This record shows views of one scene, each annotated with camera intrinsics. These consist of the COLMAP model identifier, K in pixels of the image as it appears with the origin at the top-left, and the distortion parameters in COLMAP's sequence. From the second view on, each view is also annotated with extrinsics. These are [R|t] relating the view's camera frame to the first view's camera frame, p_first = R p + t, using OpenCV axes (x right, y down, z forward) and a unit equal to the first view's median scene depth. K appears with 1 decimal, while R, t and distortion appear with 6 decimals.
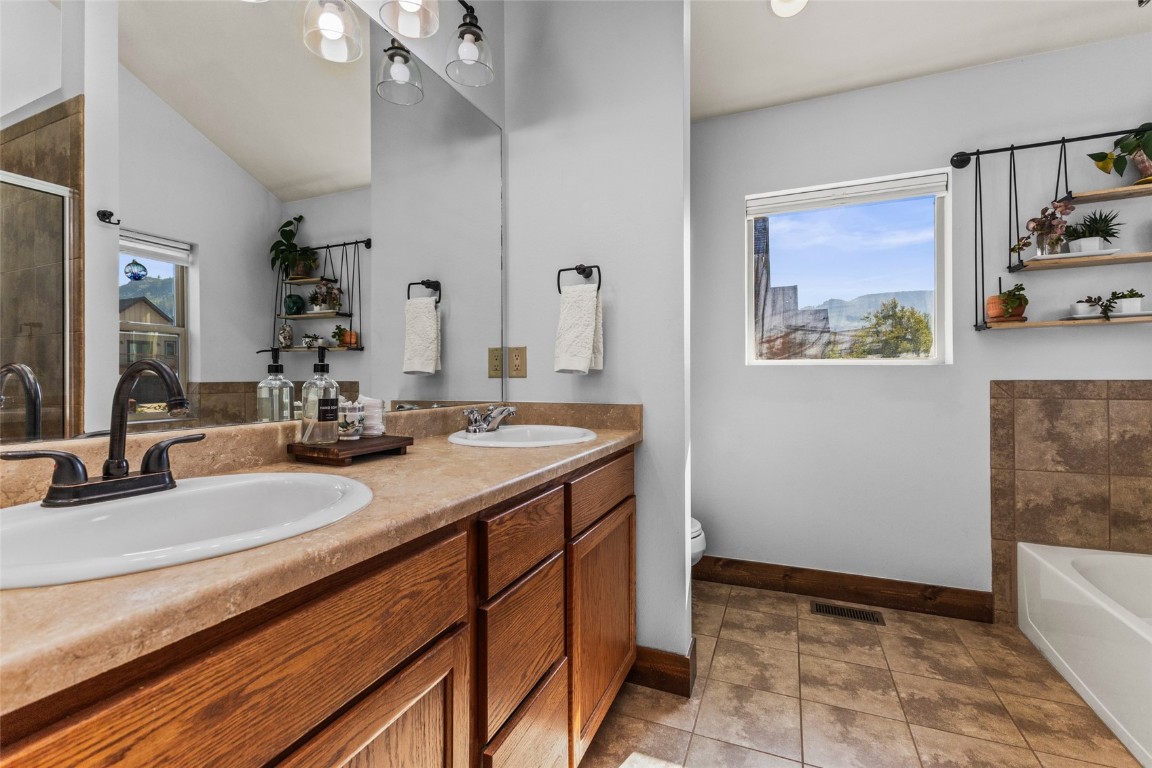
lens RADIAL K [[494.7, 0, 578.7], [0, 494.7, 365.1], [0, 0, 1]] dist [0.000062, -0.000317]
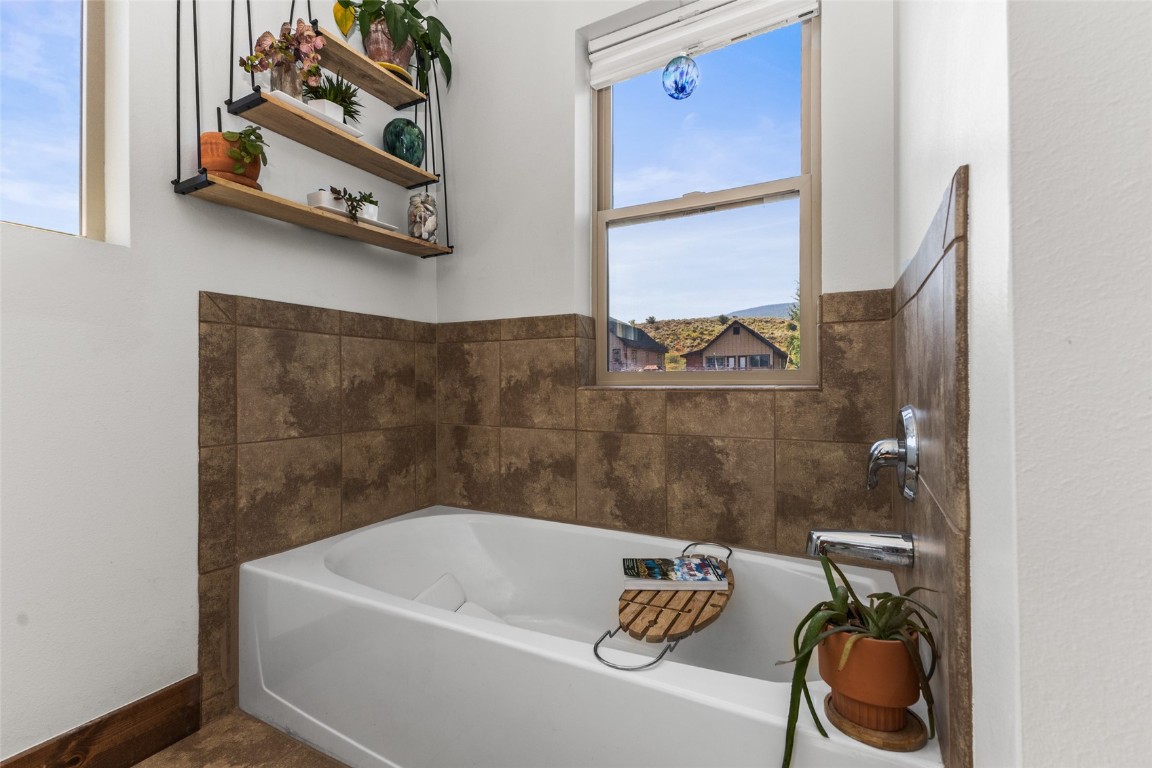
lens RADIAL K [[509.8, 0, 576.0], [0, 509.8, 384.0], [0, 0, 1]] dist [0.009643, -0.000913]
pose [[0.095899, 0.009853, 0.995342, 0.311551], [-0.004712, 0.999944, -0.009445, 0.144825], [-0.995380, -0.003784, 0.095940, 0.542688]]
